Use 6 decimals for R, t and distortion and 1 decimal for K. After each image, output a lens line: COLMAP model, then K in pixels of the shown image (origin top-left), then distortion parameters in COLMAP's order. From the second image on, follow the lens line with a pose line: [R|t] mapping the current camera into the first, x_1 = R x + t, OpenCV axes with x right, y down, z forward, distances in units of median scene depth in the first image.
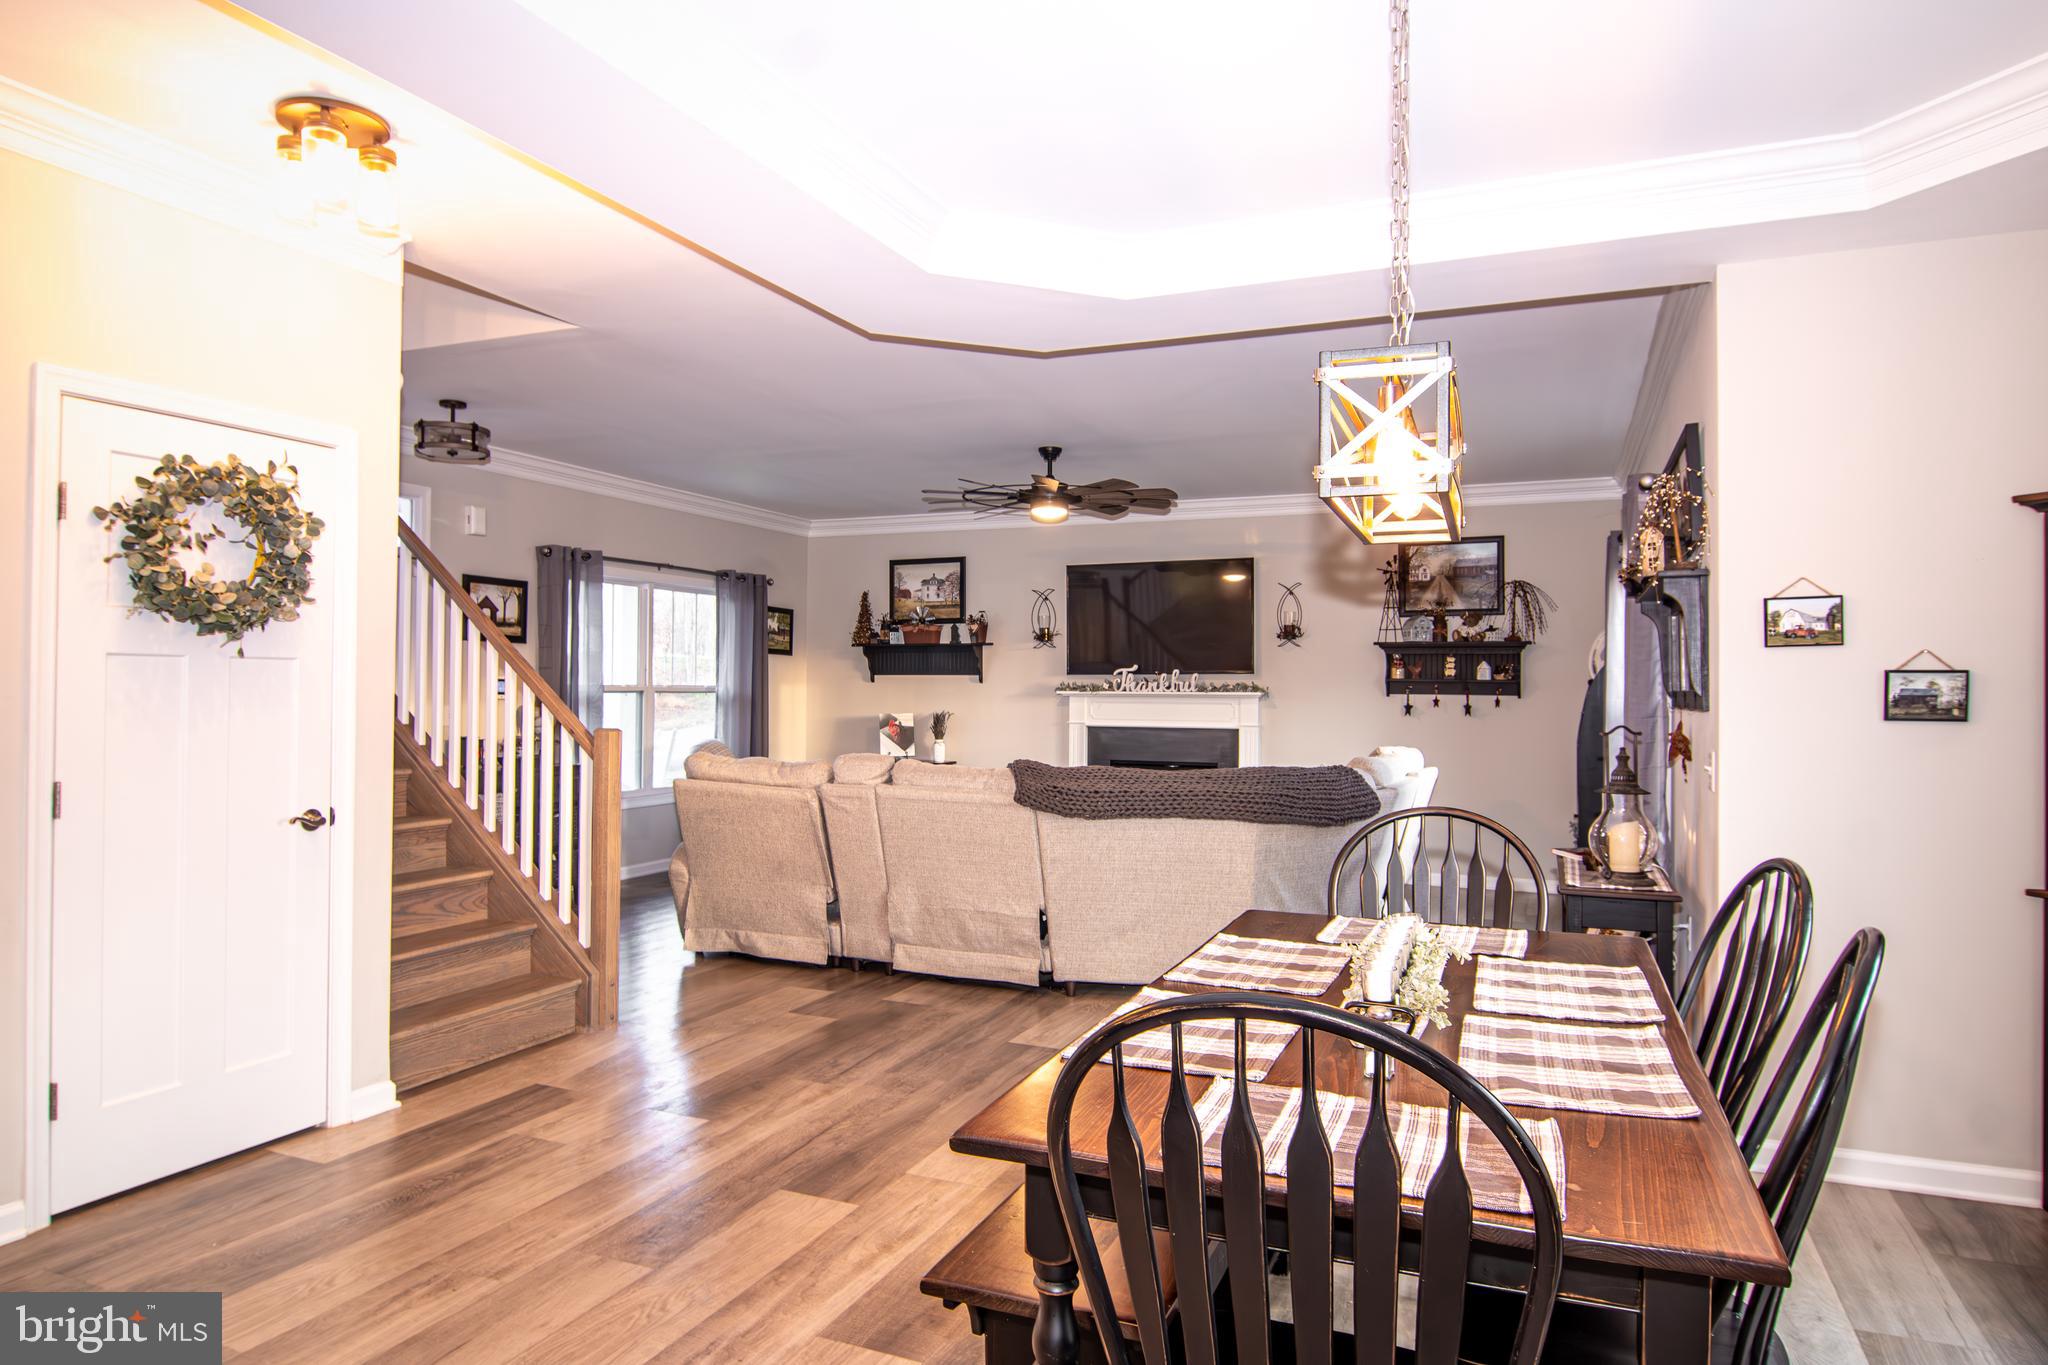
lens RADIAL K [[1240.7, 0, 1020.5], [0, 1240.7, 686.2], [0, 0, 1]] dist [-0.005983, -0.008503]
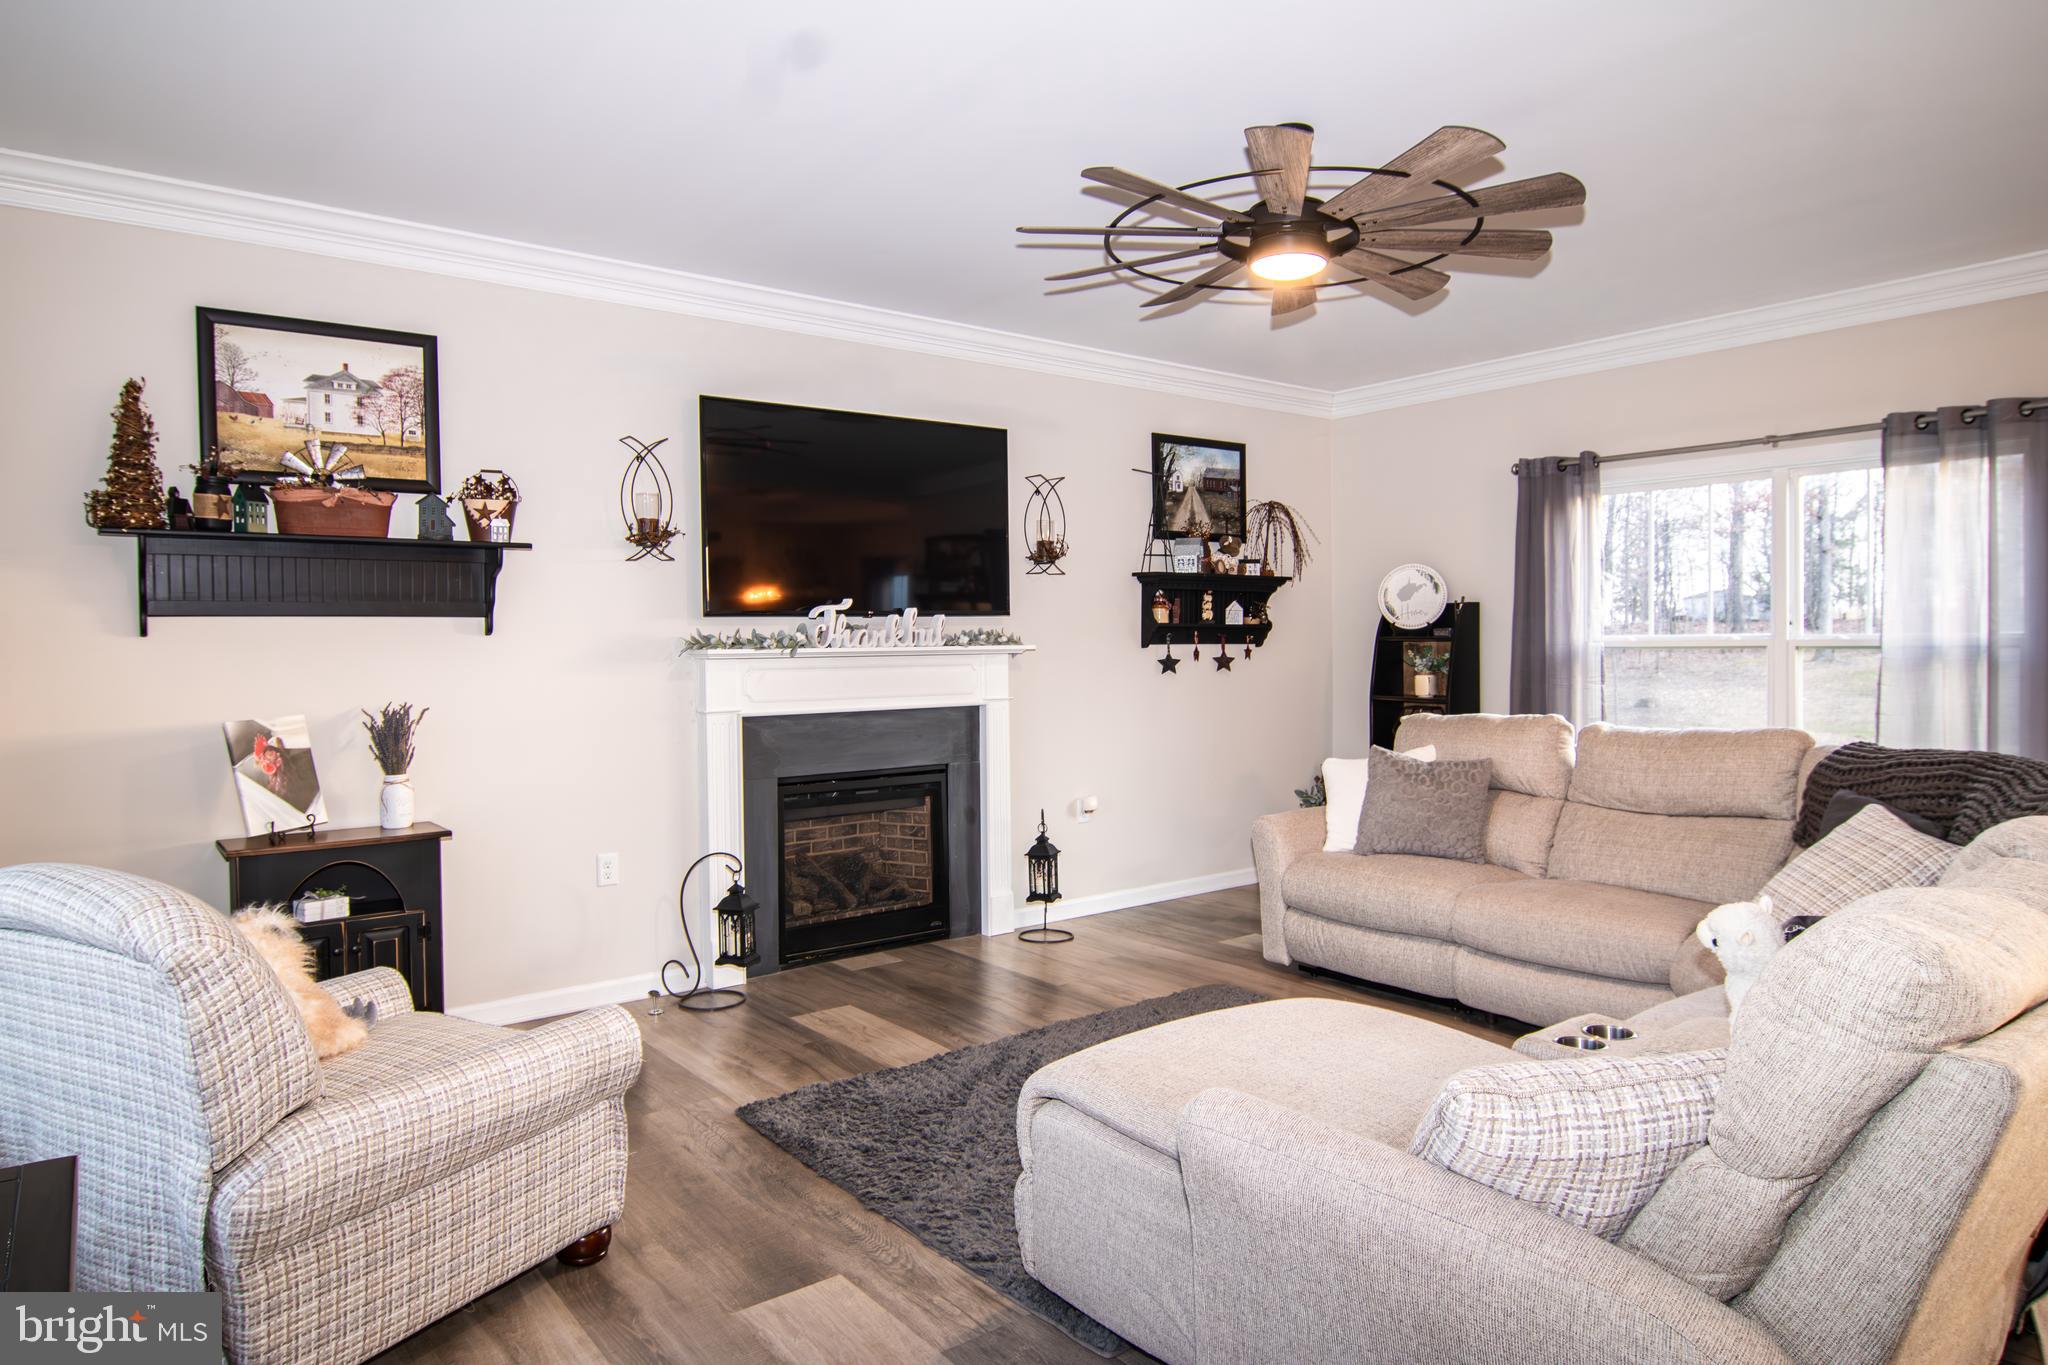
lens RADIAL K [[1240.7, 0, 1026.5], [0, 1240.7, 670.5], [0, 0, 1]] dist [-0.005983, -0.008503]
pose [[0.475519, -0.031267, 0.879149, -0.348075], [0.012633, 0.999508, 0.028715, -0.000267], [-0.879615, -0.002548, 0.475680, 0.669777]]
